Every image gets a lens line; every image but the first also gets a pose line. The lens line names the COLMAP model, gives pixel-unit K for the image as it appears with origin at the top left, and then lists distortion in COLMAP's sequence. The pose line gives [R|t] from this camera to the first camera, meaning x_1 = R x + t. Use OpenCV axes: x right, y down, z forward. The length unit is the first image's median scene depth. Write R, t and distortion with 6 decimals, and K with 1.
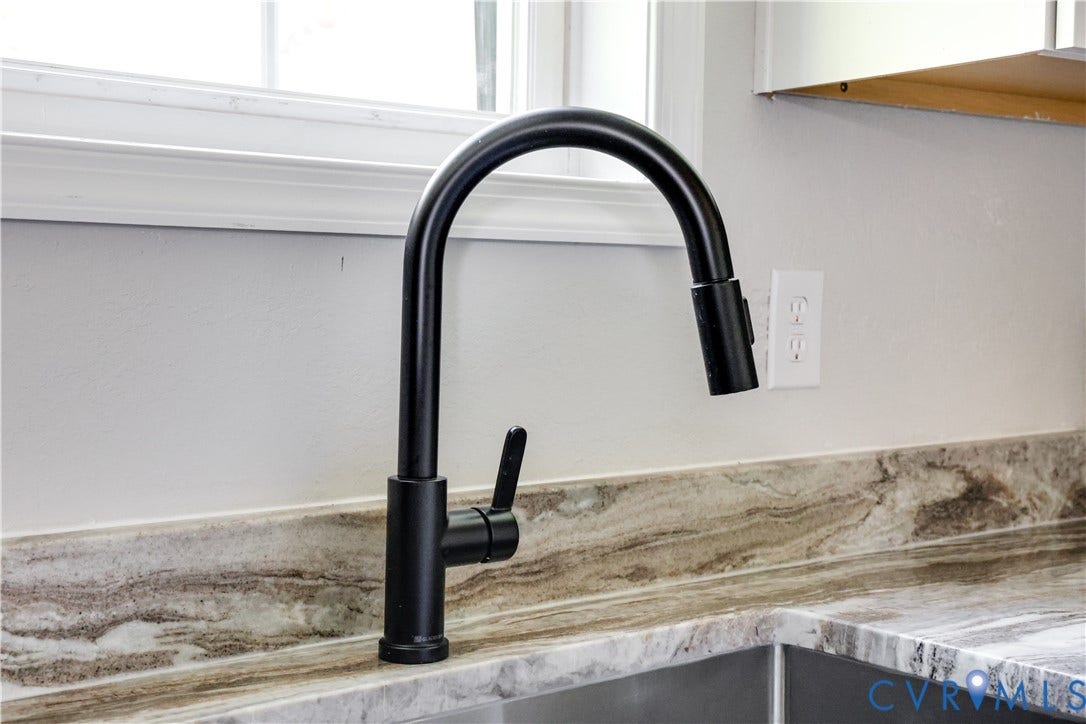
lens RADIAL K [[1464.8, 0, 513.4], [0, 1464.8, 371.9], [0, 0, 1]] dist [0.109564, 0.000000]
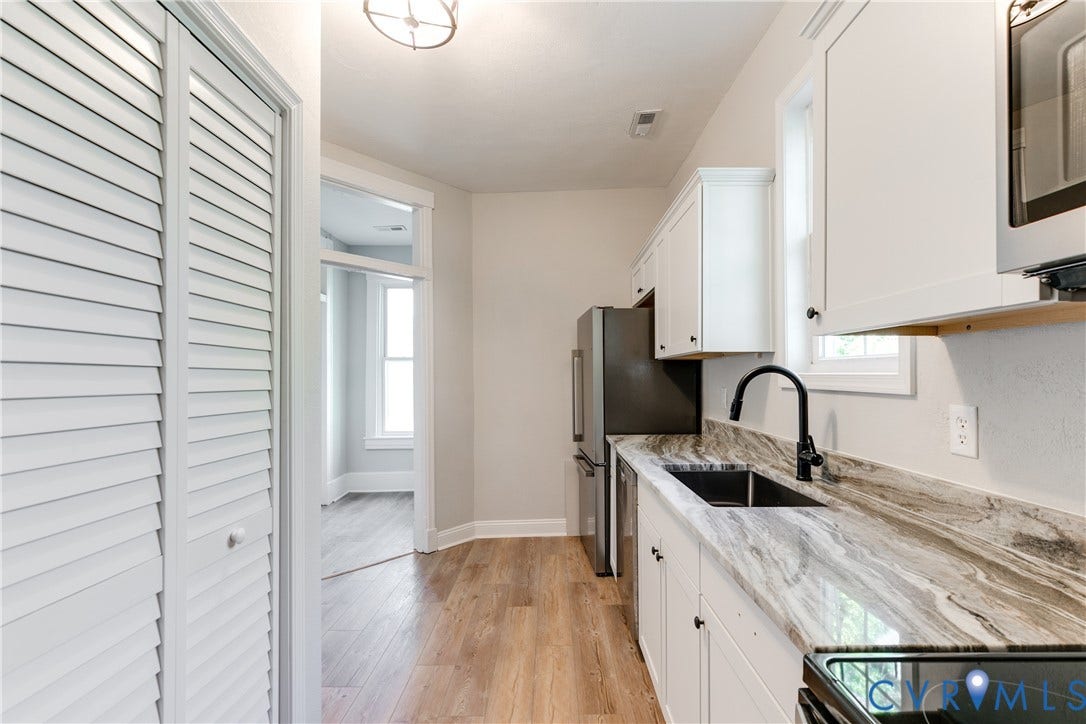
lens RADIAL K [[492.2, 0, 539.1], [0, 492.2, 384.5], [0, 0, 1]] dist [0.009812, -0.003150]
pose [[-0.631154, 0.012937, -0.775549, 1.487705], [-0.041383, 0.997875, 0.050323, -0.138182], [0.774553, 0.063856, -0.629278, 1.157580]]
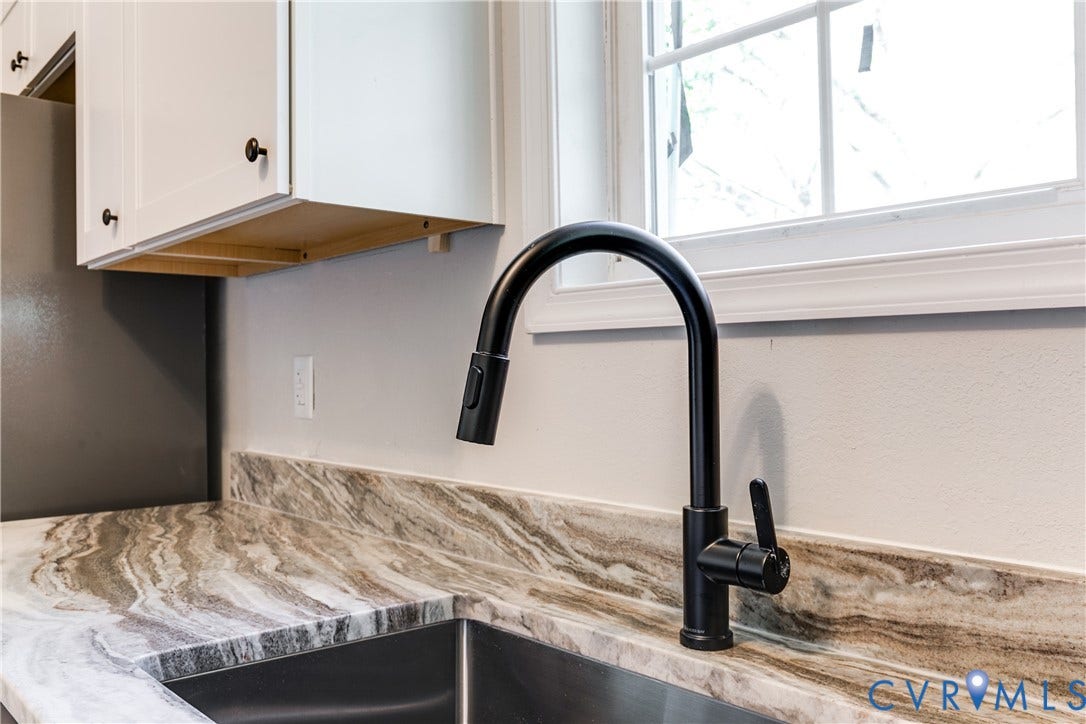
lens RADIAL K [[898.1, 0, 546.0], [0, 898.1, 369.6], [0, 0, 1]] dist [-0.007217, -0.007720]
pose [[0.063924, -0.014527, -0.997849, 0.637075], [-0.057615, 0.998173, -0.018223, -0.024677], [0.996290, 0.058656, 0.062970, 0.695399]]
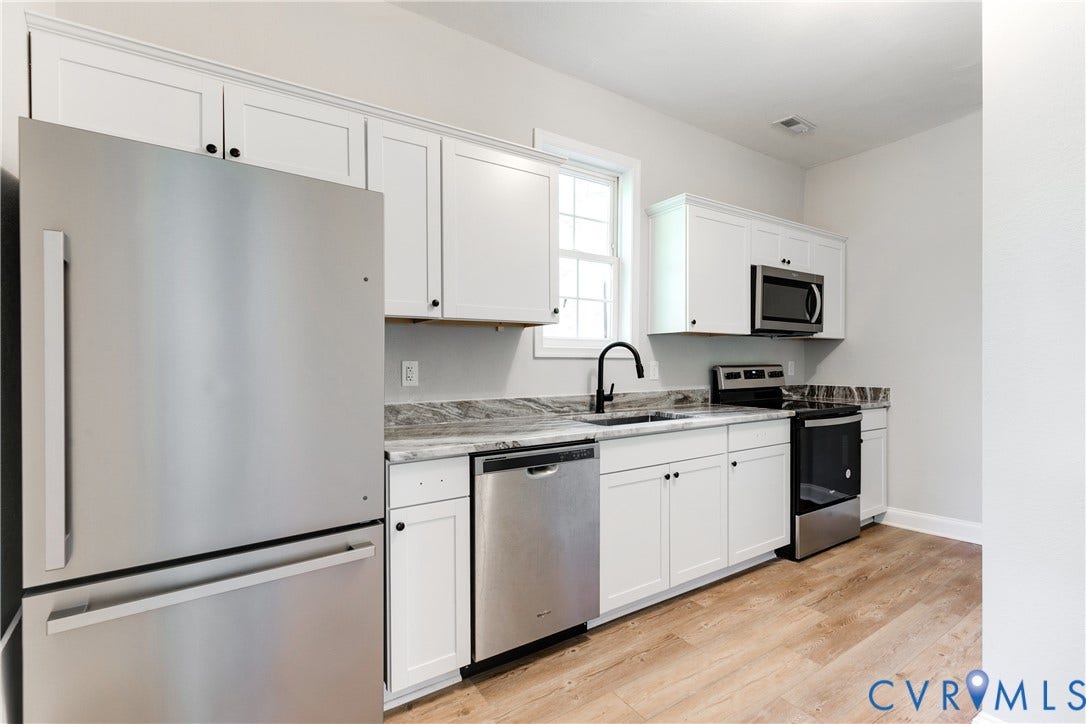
lens RADIAL K [[492.2, 0, 538.3], [0, 492.2, 361.7], [0, 0, 1]] dist [0.009812, -0.003150]
pose [[0.995588, -0.006029, -0.093642, -0.130001], [0.000872, 0.998485, -0.055014, 0.058760], [0.093831, 0.054689, 0.994085, -1.416906]]
